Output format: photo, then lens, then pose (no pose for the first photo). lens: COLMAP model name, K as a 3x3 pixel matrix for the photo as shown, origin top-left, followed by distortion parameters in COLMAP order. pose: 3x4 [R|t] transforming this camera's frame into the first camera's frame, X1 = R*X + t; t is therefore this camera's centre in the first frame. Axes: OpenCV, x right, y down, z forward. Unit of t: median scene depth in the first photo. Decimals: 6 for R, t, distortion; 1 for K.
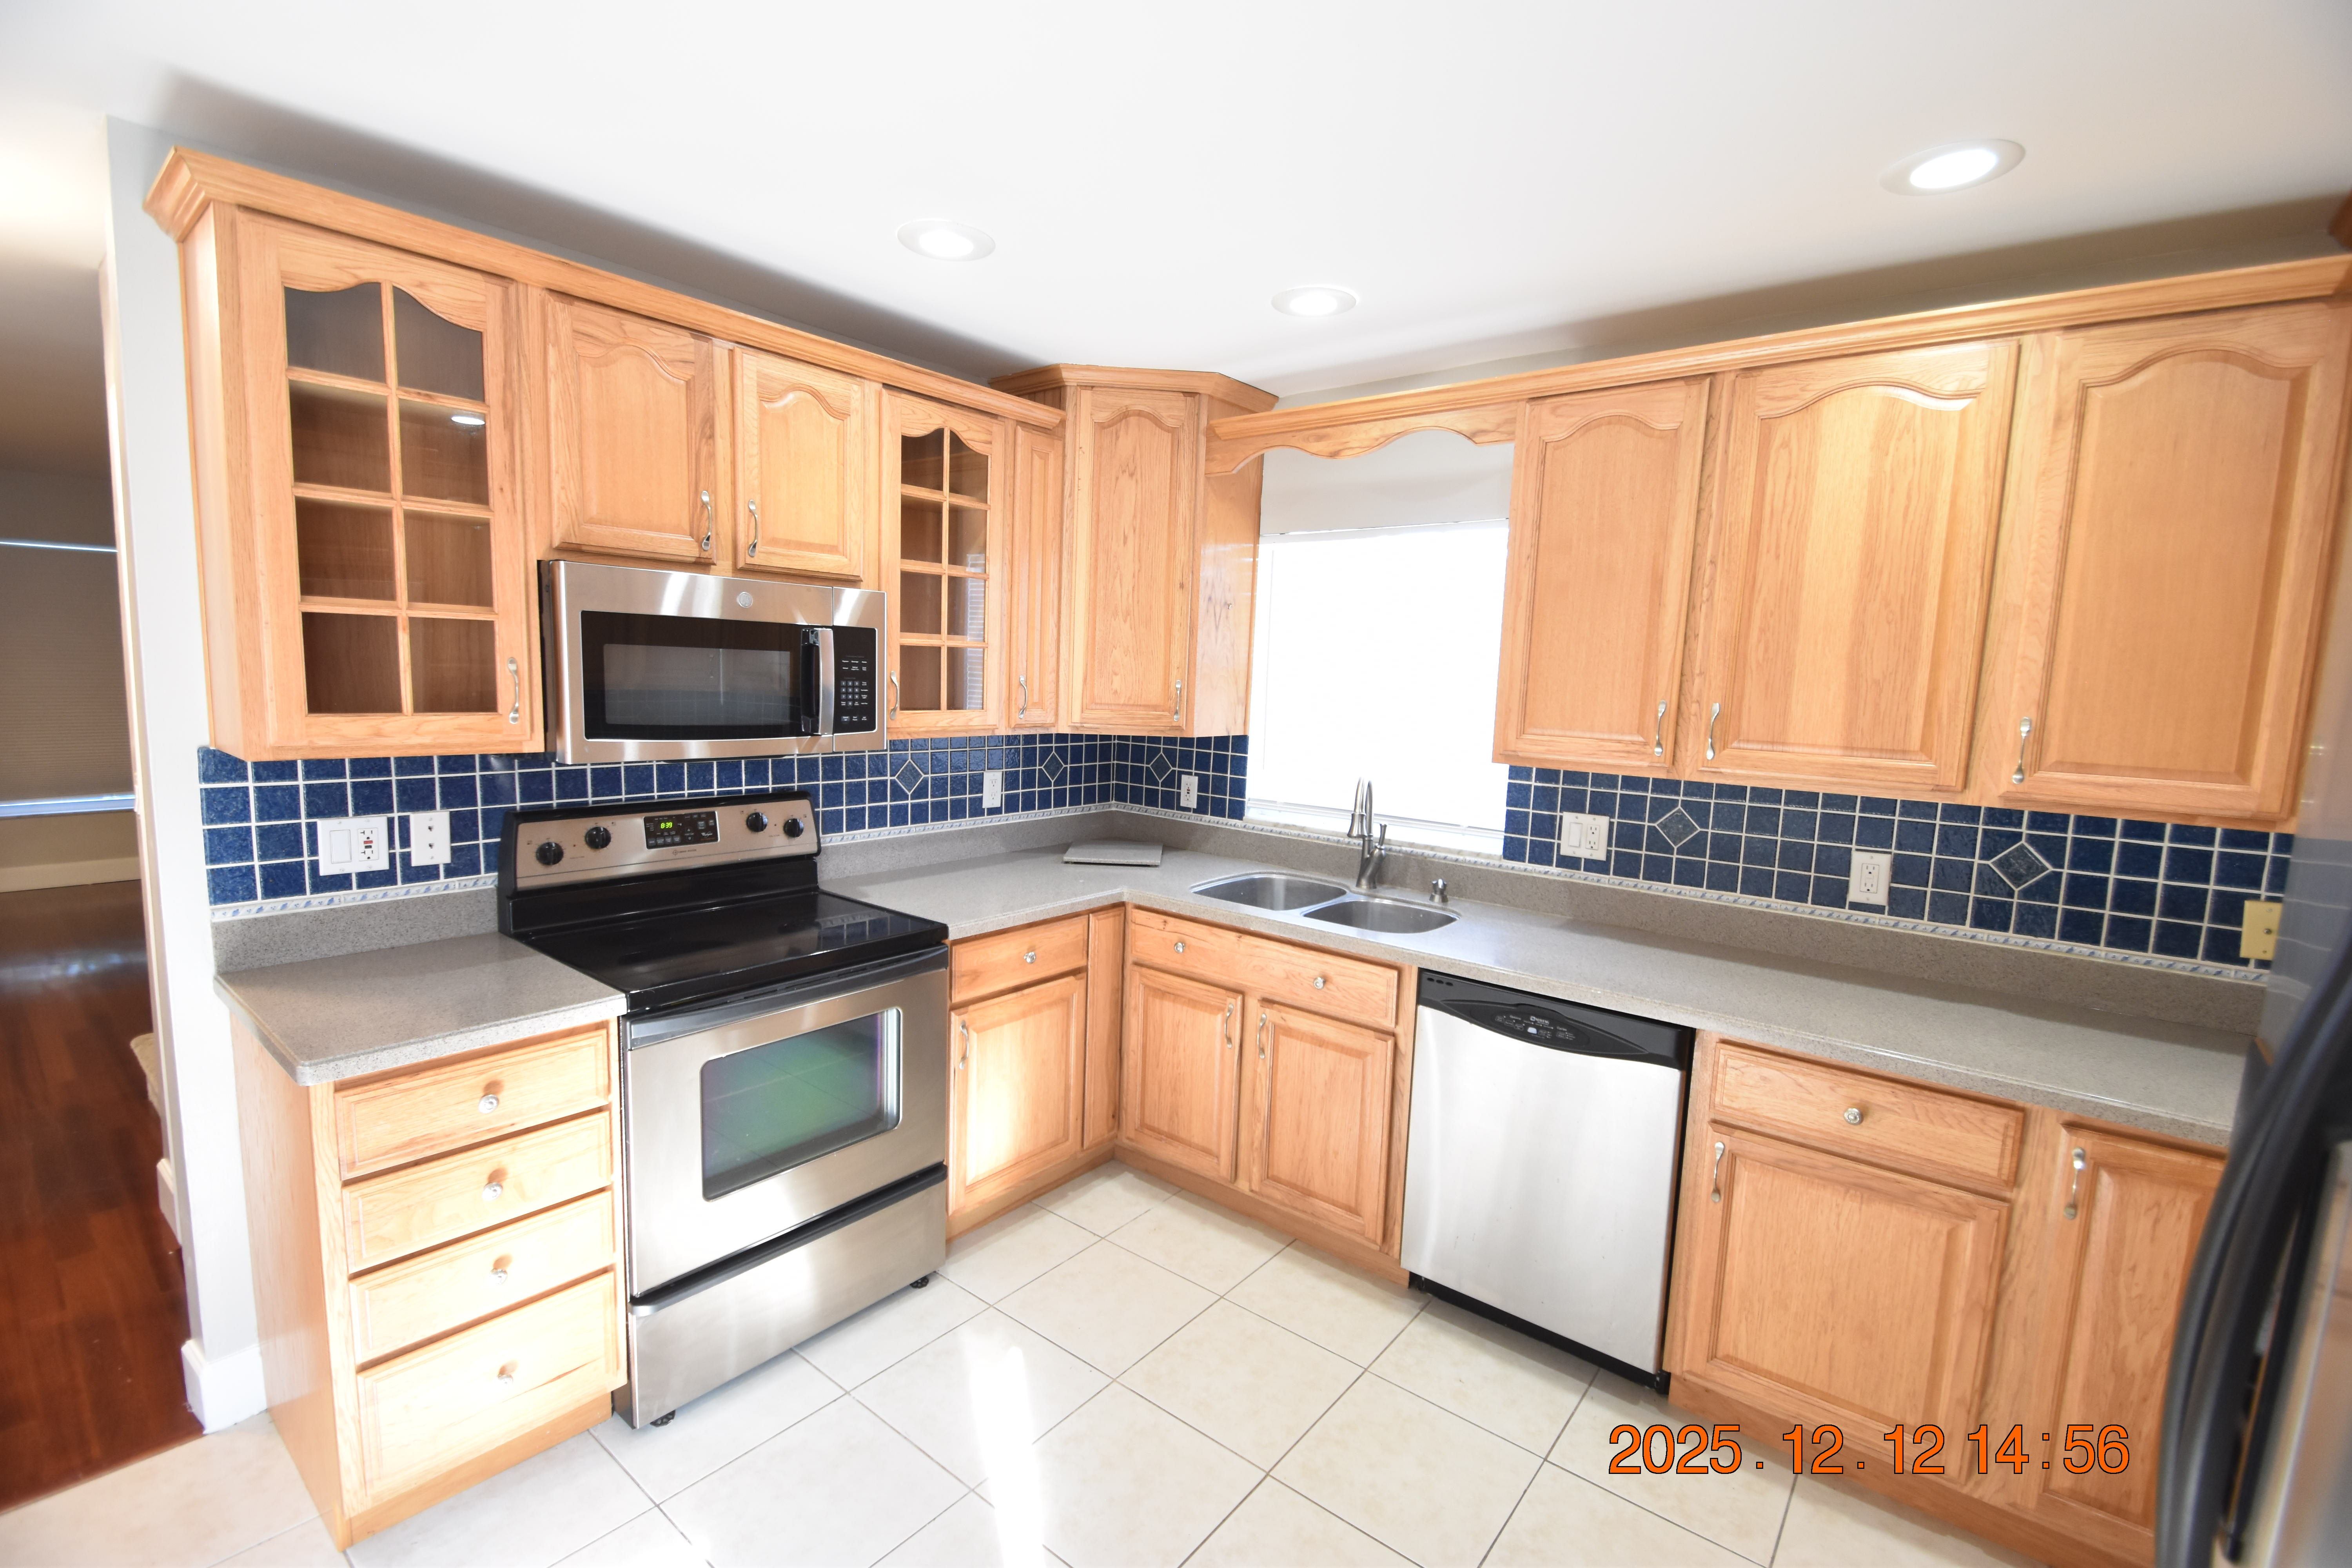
lens RADIAL K [[1029.7, 0, 1174.0], [0, 1029.7, 797.8], [0, 0, 1]] dist [0.011478, -0.014760]
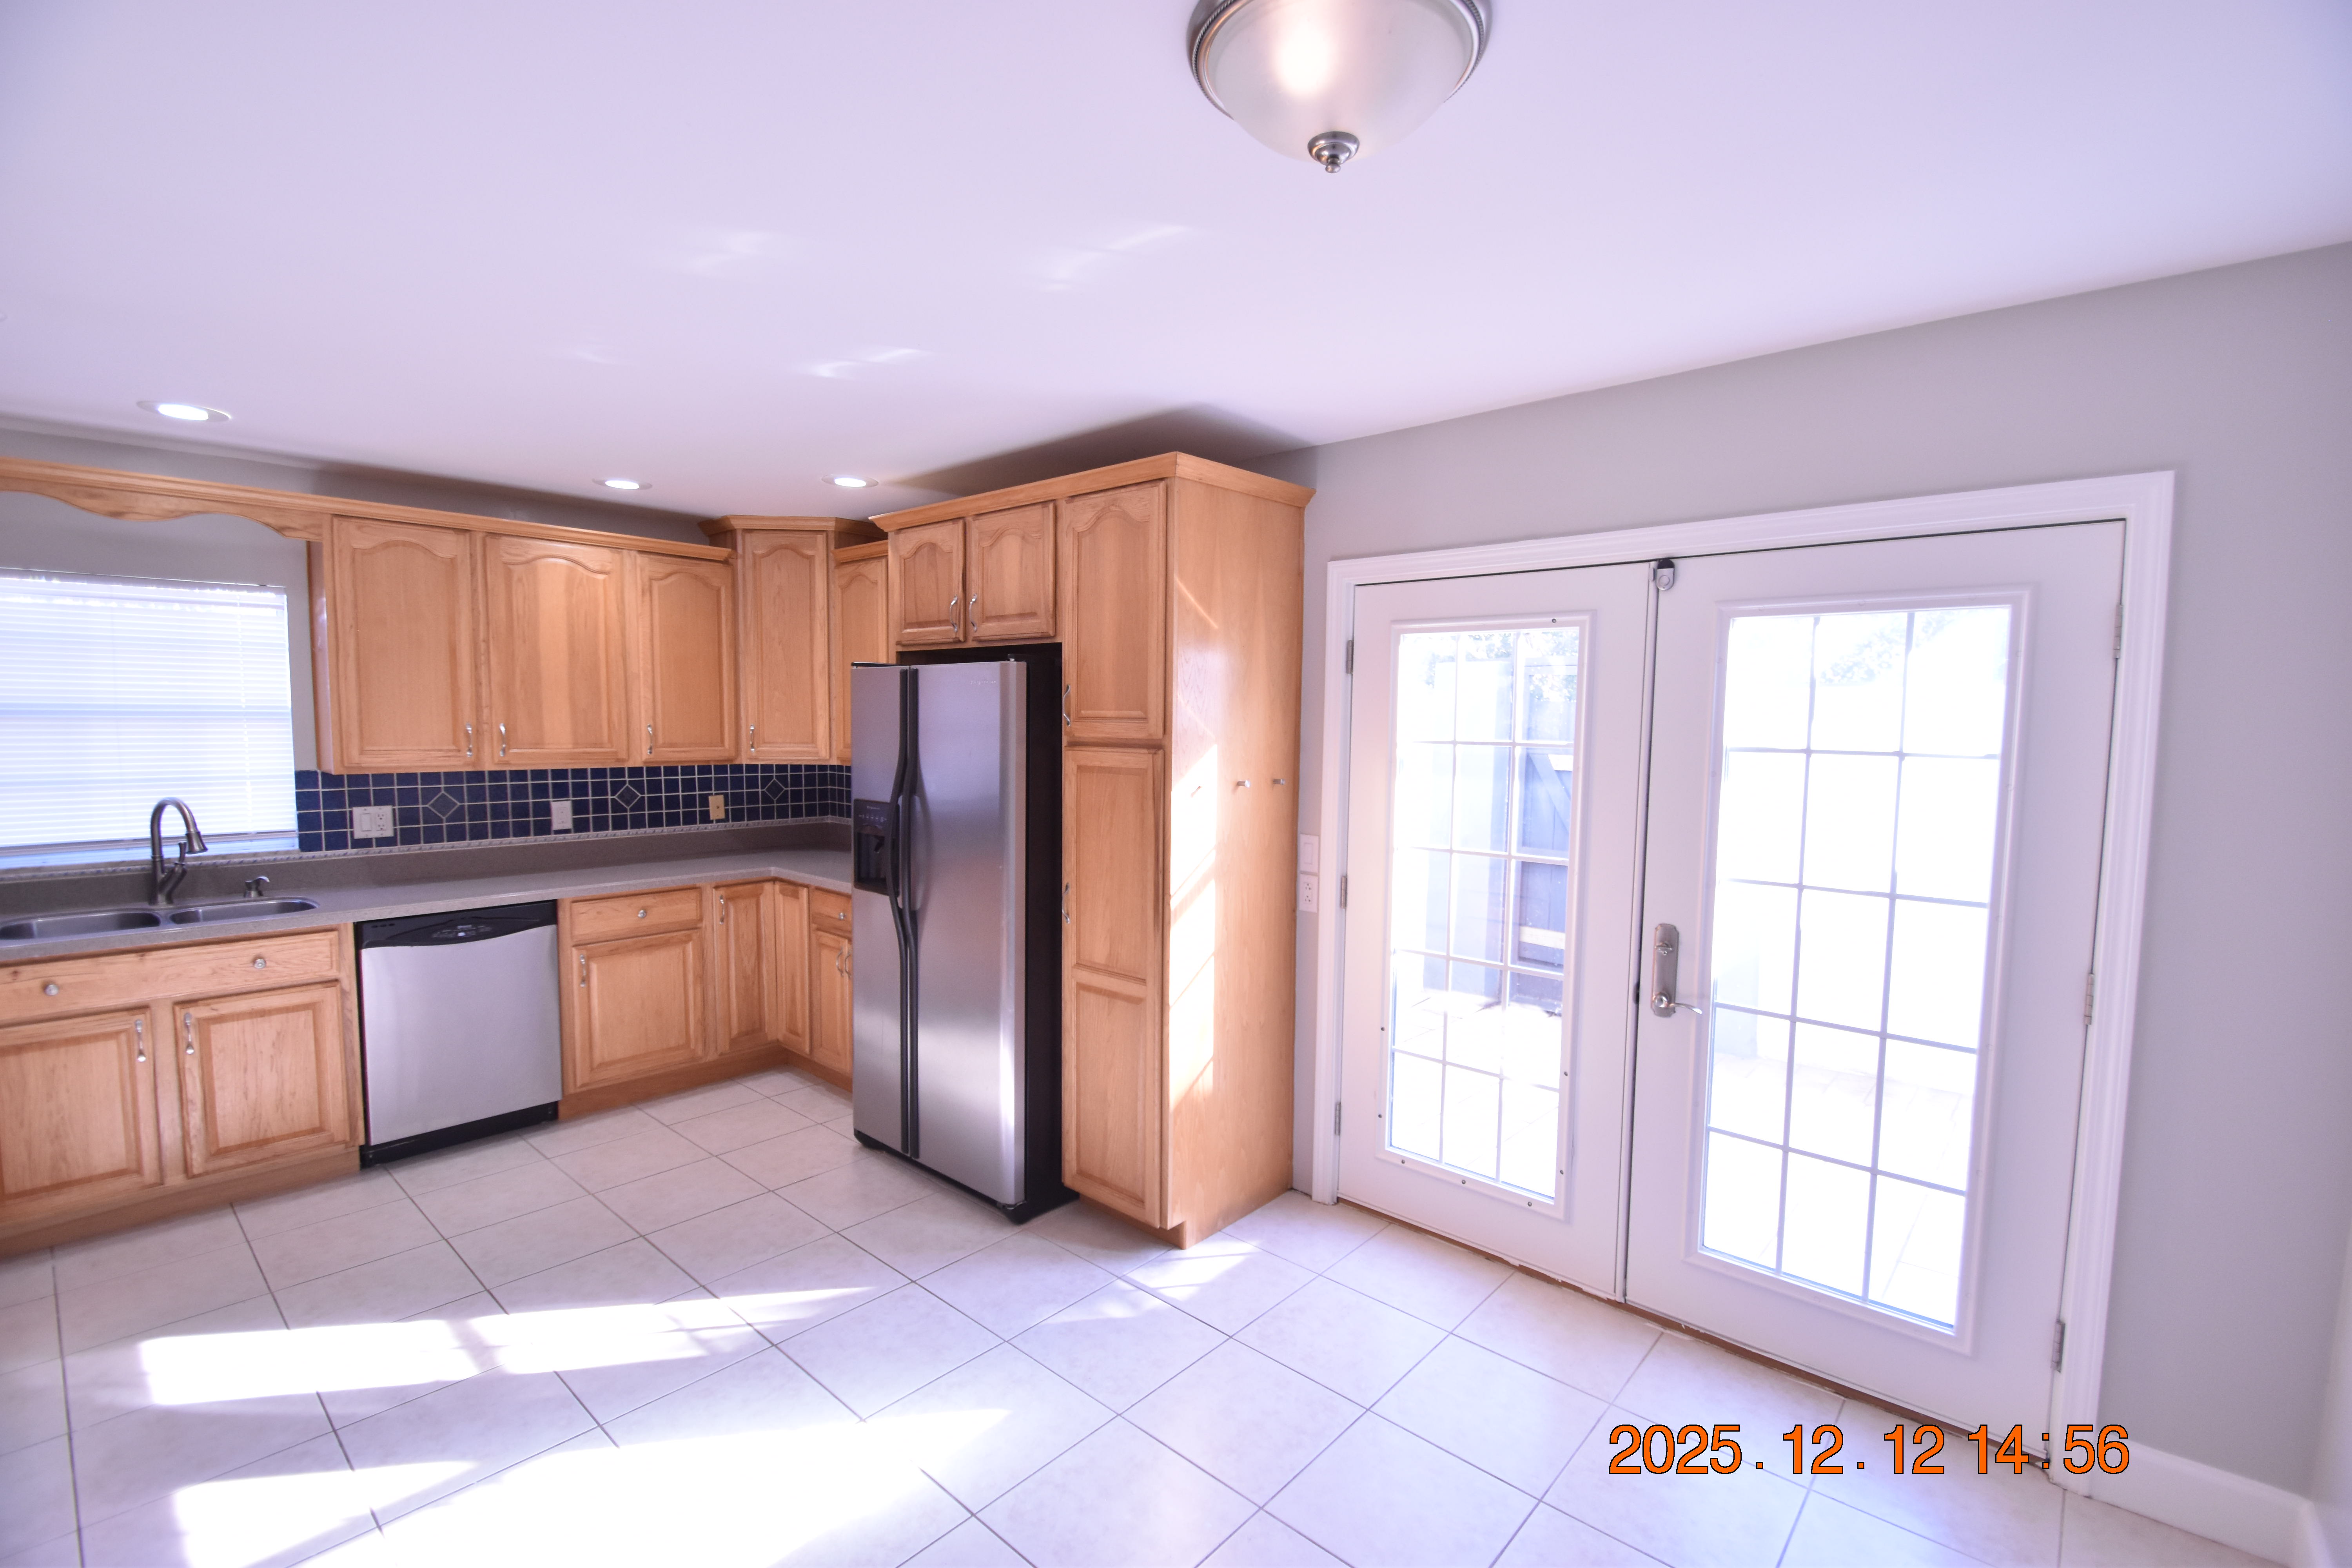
lens RADIAL K [[1029.7, 0, 1177.2], [0, 1029.7, 796.4], [0, 0, 1]] dist [0.011478, -0.014760]
pose [[0.048681, -0.112072, 0.992507, -1.063747], [0.113744, 0.987843, 0.105966, -0.024438], [-0.992317, 0.107733, 0.060837, -0.194073]]
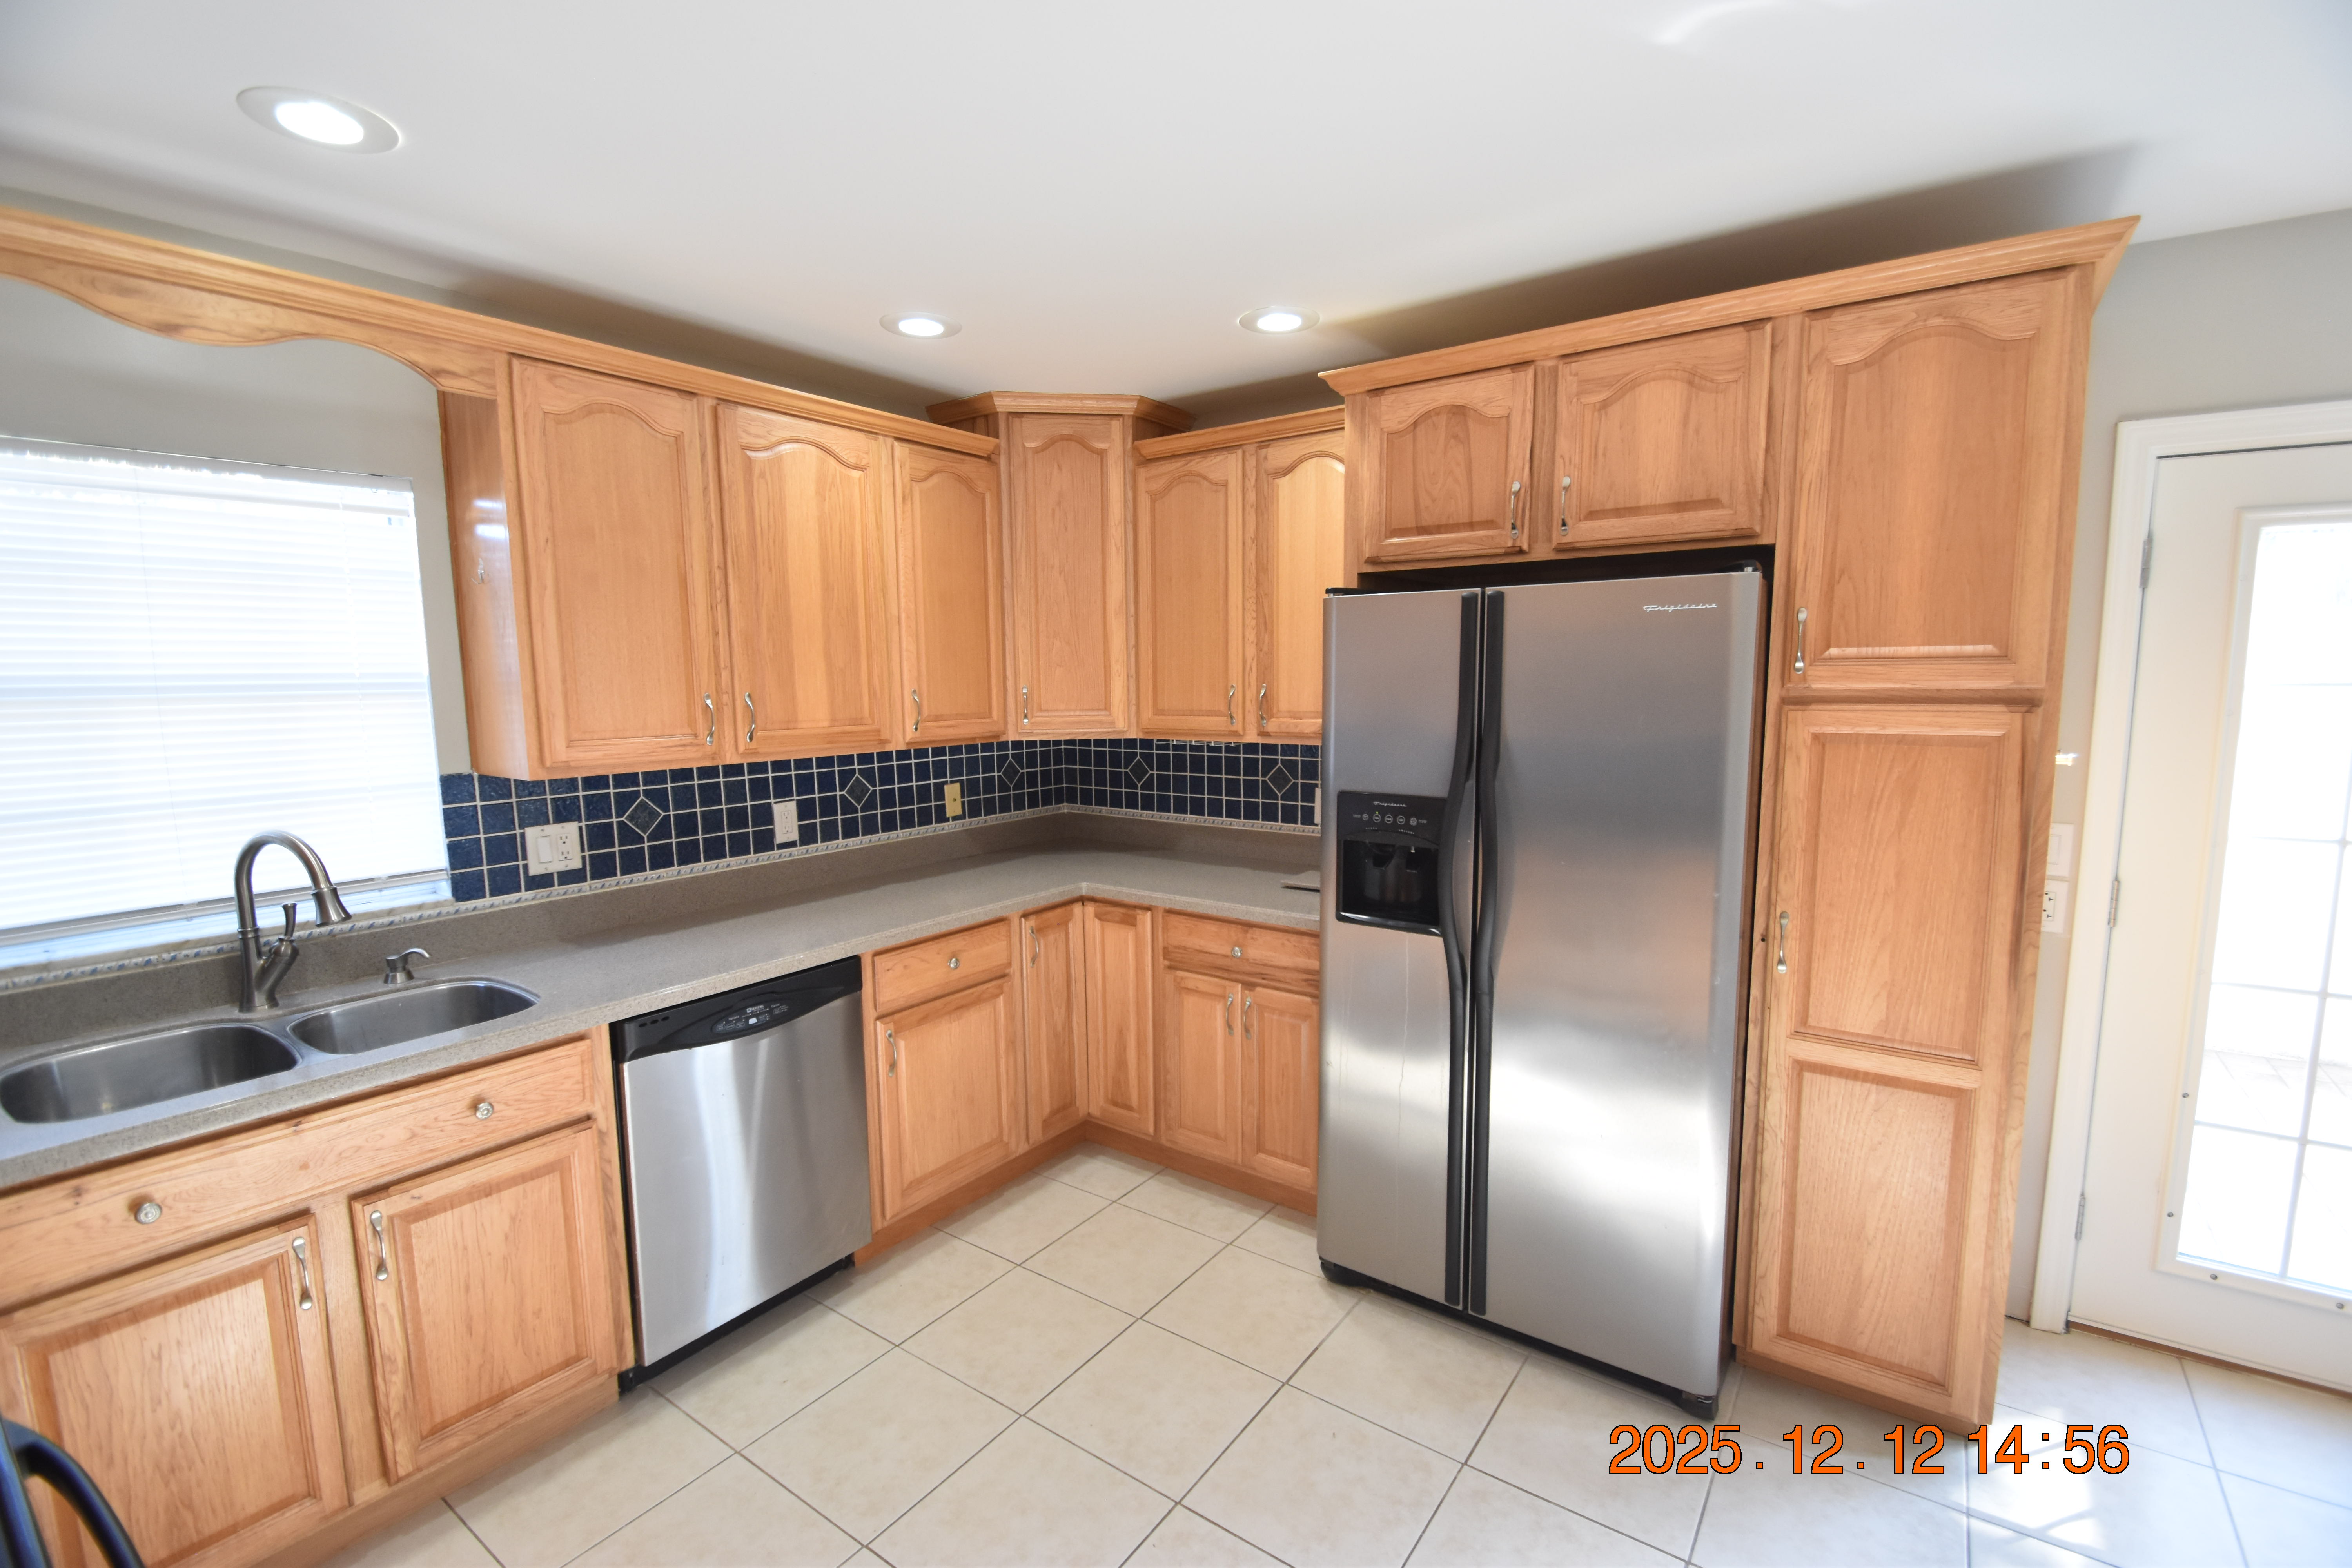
lens RADIAL K [[1029.7, 0, 1177.9], [0, 1029.7, 796.0], [0, 0, 1]] dist [0.011478, -0.014760]
pose [[-0.052952, -0.154431, 0.986584, -0.600894], [0.132538, 0.978142, 0.160224, -0.092901], [-0.989762, 0.139244, -0.031327, 0.541046]]
